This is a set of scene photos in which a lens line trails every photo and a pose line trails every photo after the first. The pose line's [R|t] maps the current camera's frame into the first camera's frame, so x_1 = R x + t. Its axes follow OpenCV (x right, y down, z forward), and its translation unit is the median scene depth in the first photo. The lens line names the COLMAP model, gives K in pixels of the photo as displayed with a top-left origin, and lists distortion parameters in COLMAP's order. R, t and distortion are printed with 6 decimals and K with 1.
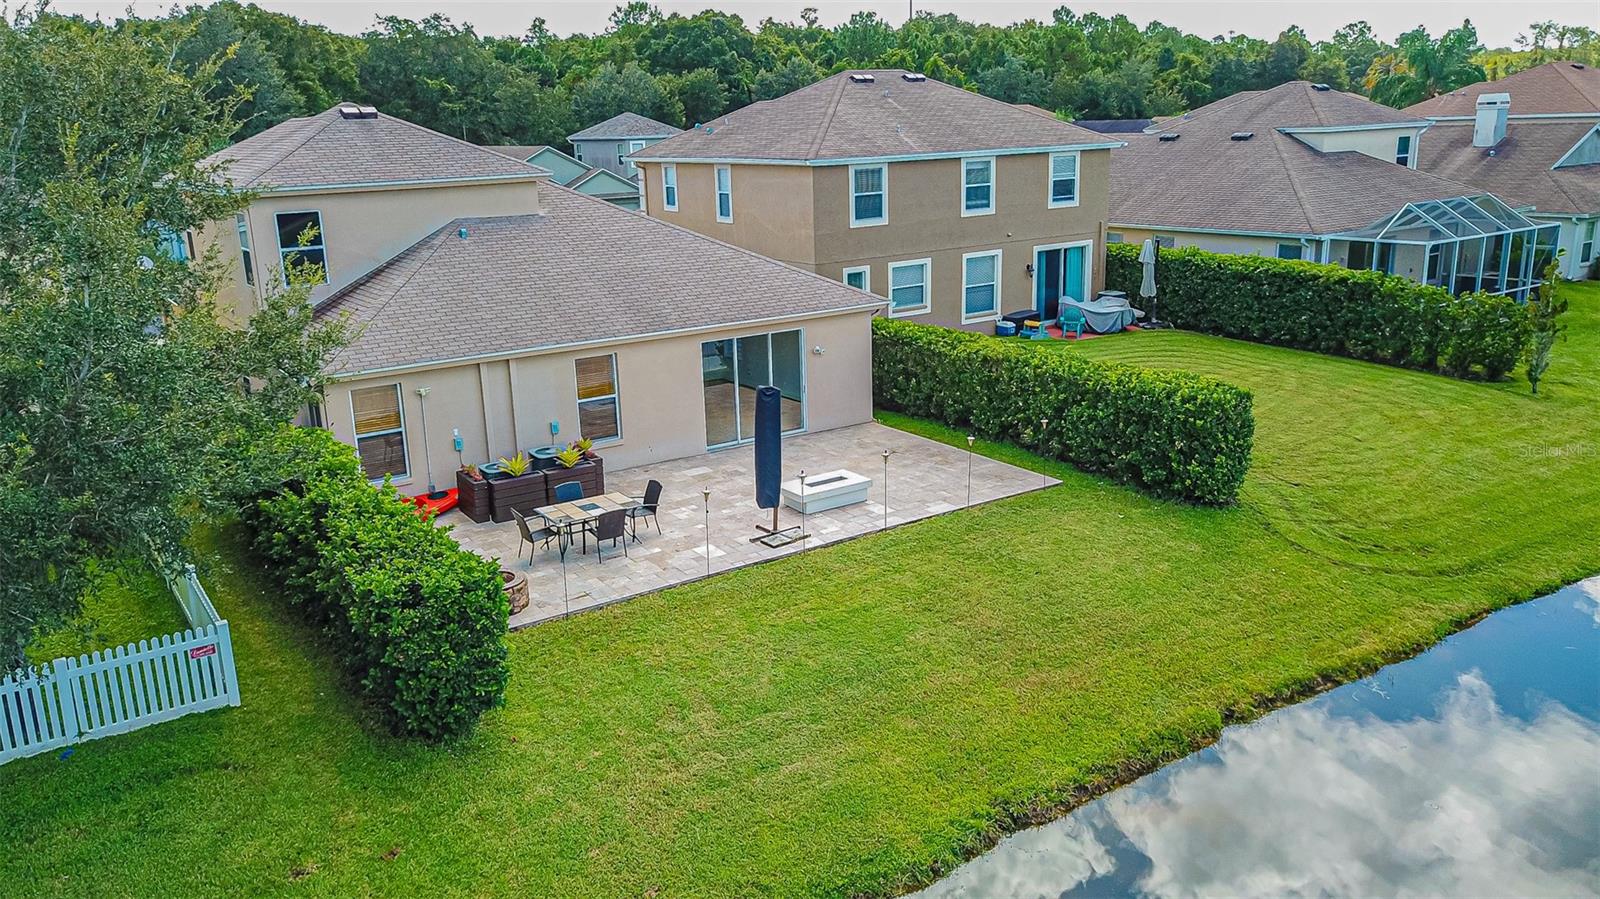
lens RADIAL K [[1223.1, 0, 793.1], [0, 1223.1, 458.7], [0, 0, 1]] dist [0.012742, 0.012709]
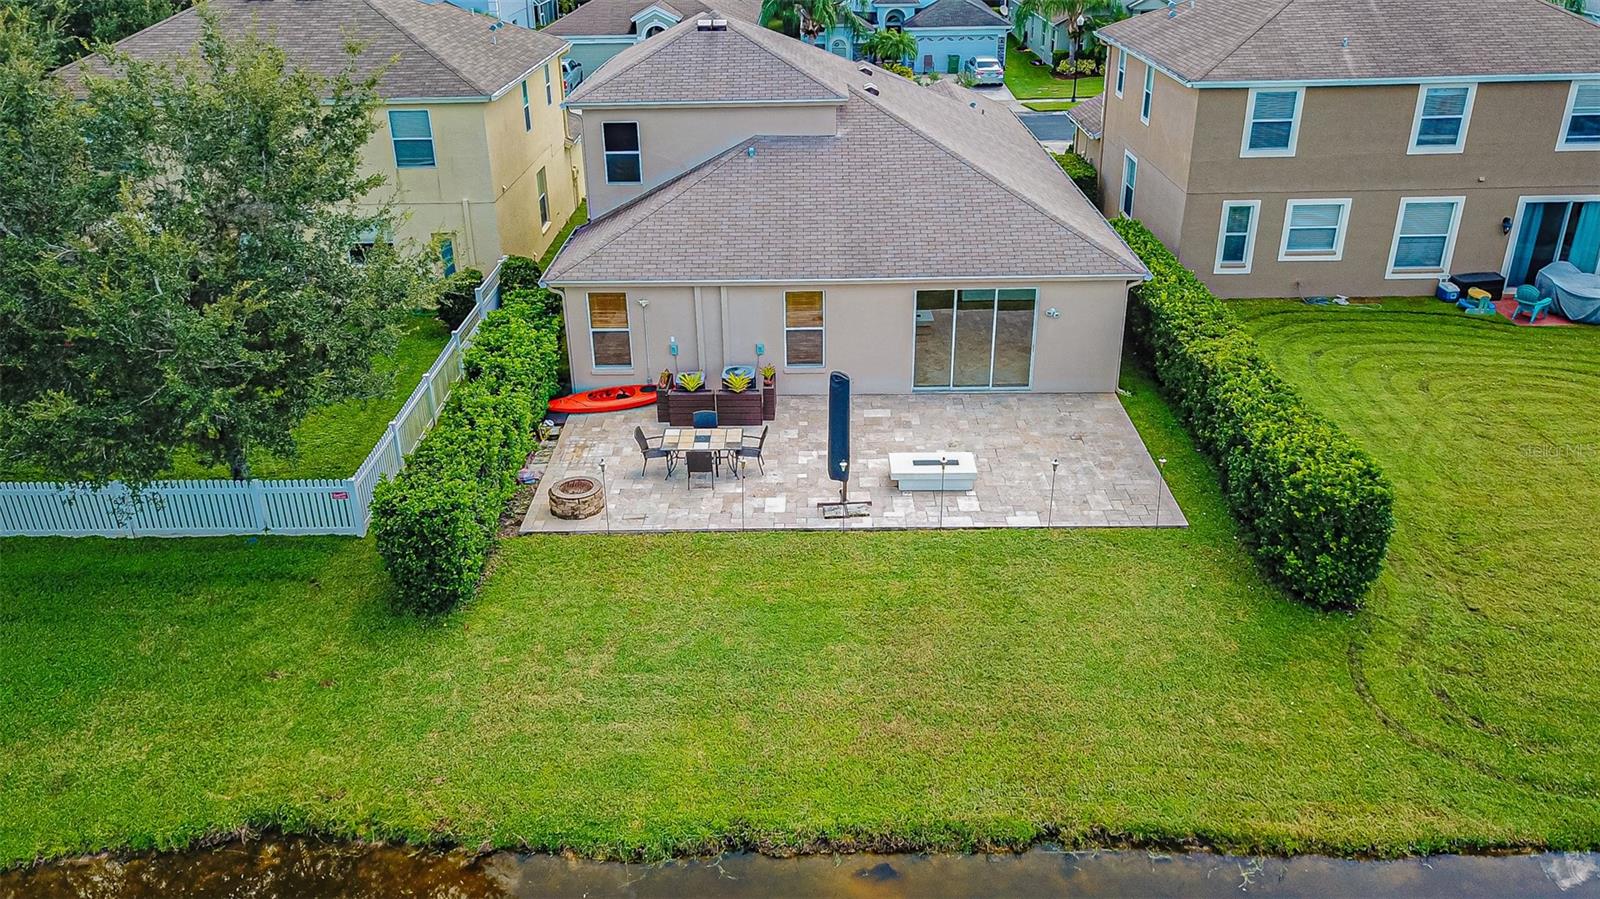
lens RADIAL K [[1223.1, 0, 793.1], [0, 1223.1, 458.7], [0, 0, 1]] dist [0.012742, 0.012709]
pose [[0.819102, 0.261839, -0.510405, 0.401091], [-0.161583, 0.959037, 0.232679, -0.180904], [0.550421, -0.108116, 0.827857, 0.069211]]
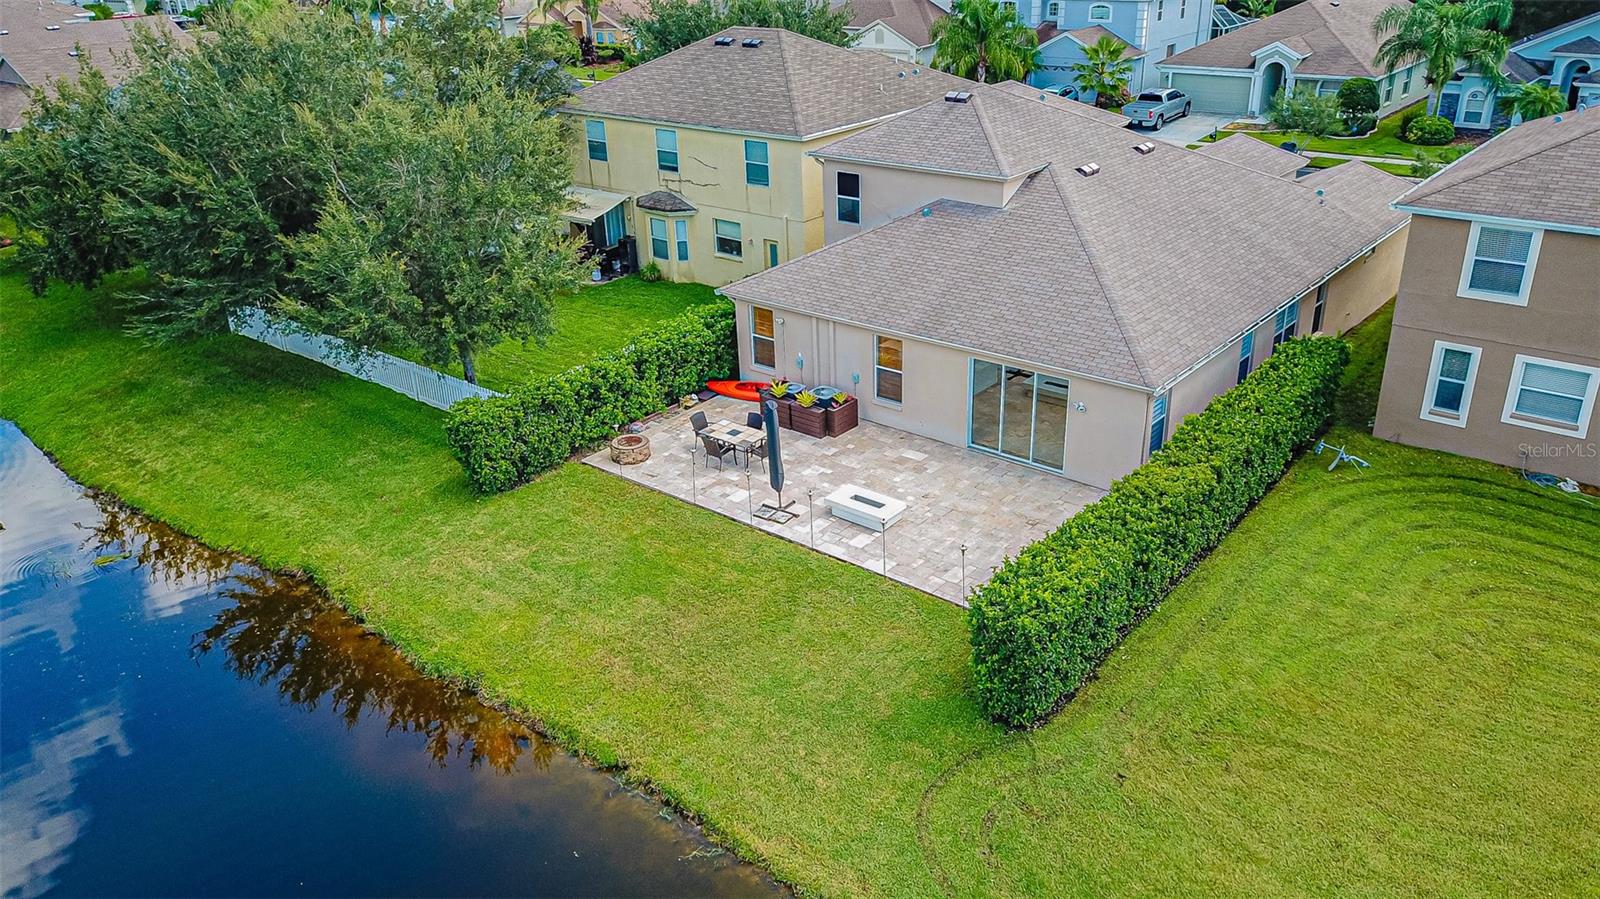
lens RADIAL K [[1223.1, 0, 793.1], [0, 1223.1, 458.7], [0, 0, 1]] dist [0.012742, 0.012709]
pose [[0.270833, 0.426790, -0.862844, 0.900902], [-0.233686, 0.898681, 0.371166, -0.392921], [0.933831, 0.101111, 0.343127, 0.455664]]
